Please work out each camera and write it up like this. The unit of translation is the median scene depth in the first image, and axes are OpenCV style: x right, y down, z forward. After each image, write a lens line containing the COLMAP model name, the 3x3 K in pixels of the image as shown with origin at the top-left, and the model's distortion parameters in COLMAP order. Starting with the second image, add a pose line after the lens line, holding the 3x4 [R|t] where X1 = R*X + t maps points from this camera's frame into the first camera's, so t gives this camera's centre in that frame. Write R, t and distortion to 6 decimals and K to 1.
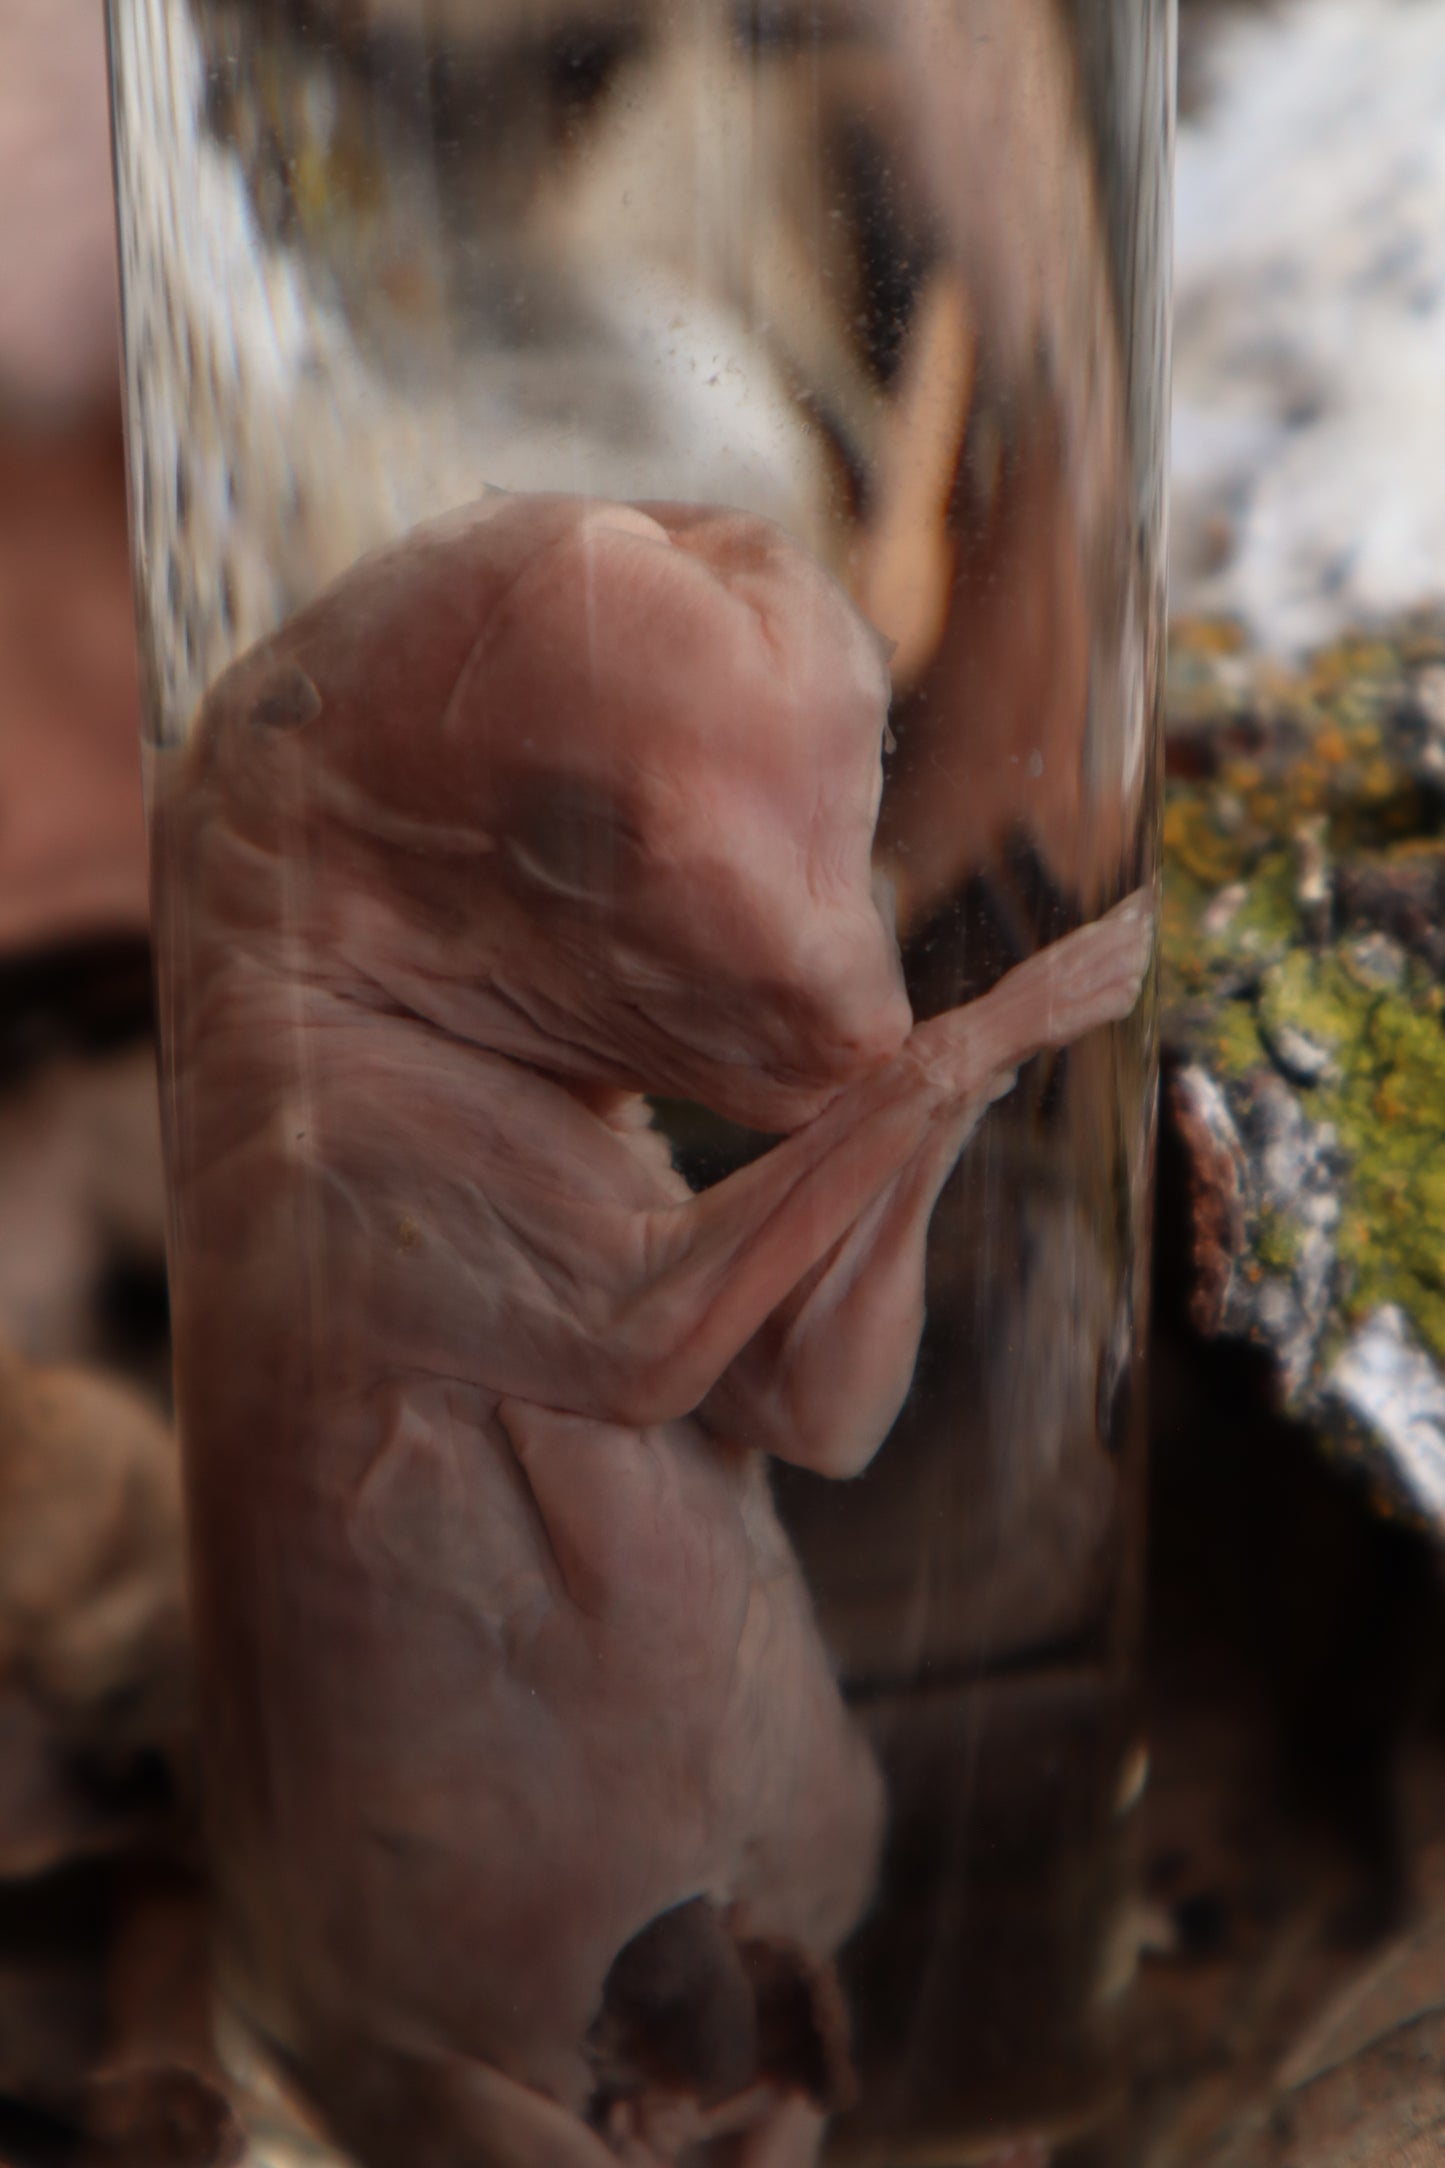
lens RADIAL K [[4393.9, 0, 722.5], [0, 4393.9, 1084.0], [0, 0, 1]] dist [-0.138499, 0.078939]
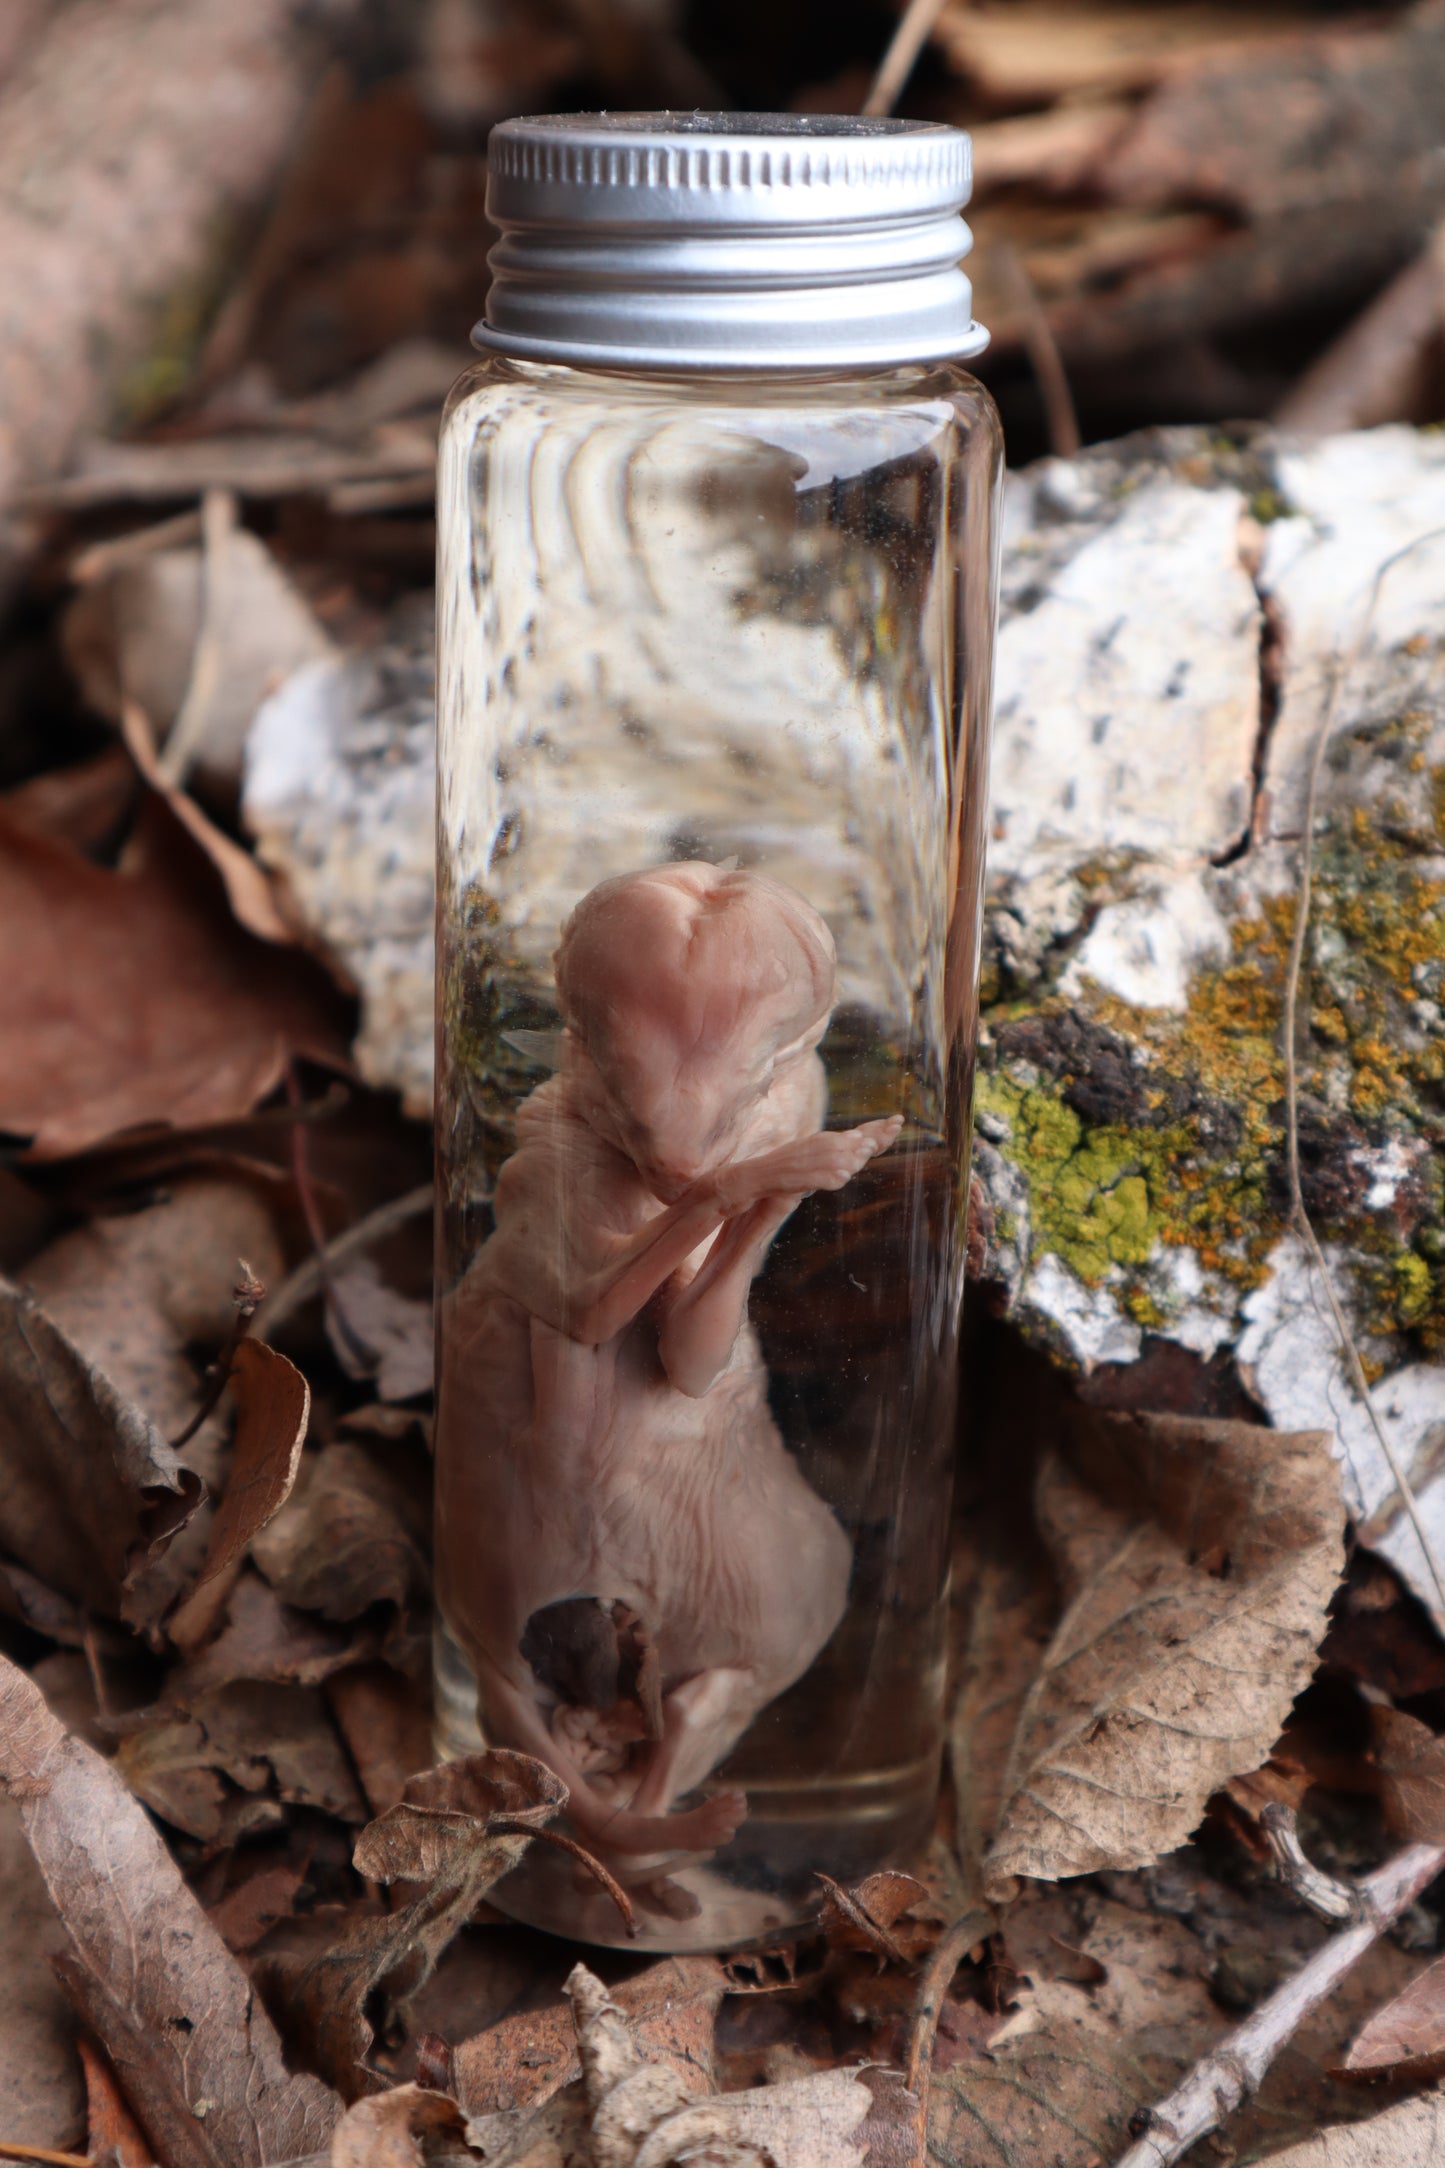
lens RADIAL K [[3643.5, 0, 725.0], [0, 3643.5, 1053.3], [0, 0, 1]] dist [-0.047657, 0.211094]
pose [[0.937733, -0.098850, 0.332993, -0.502371], [0.107938, 0.994118, -0.008855, -0.037248], [-0.330160, 0.044247, 0.942888, -0.448685]]
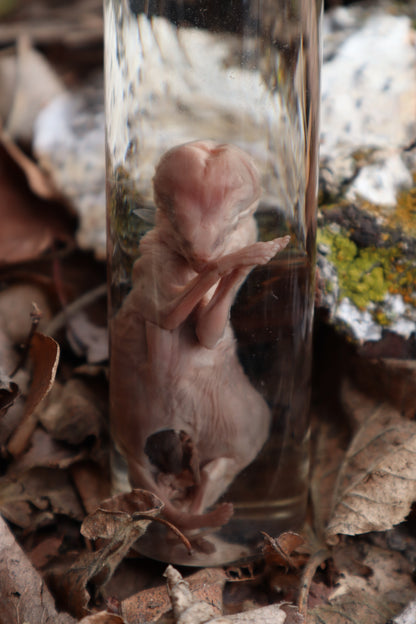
lens RADIAL K [[1264.7, 0, 208.0], [0, 1264.7, 312.0], [0, 0, 1]] dist [-0.138499, 0.078939]
pose [[0.936841, -0.120496, 0.328344, -0.464289], [0.126811, 0.991924, 0.002196, 0.044256], [-0.325957, 0.039581, 0.944556, -0.286900]]
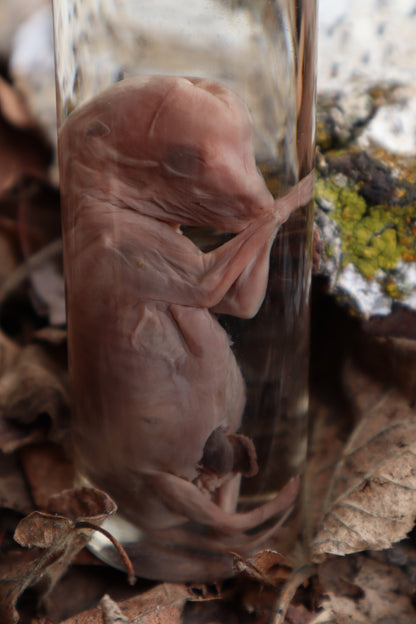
lens RADIAL K [[1264.7, 0, 208.0], [0, 1264.7, 312.0], [0, 0, 1]] dist [-0.138499, 0.078939]
pose [[0.952267, -0.103595, 0.287152, -0.322915], [0.088251, 0.993915, 0.065909, 0.005887], [-0.292232, -0.037422, 0.955615, -0.092535]]
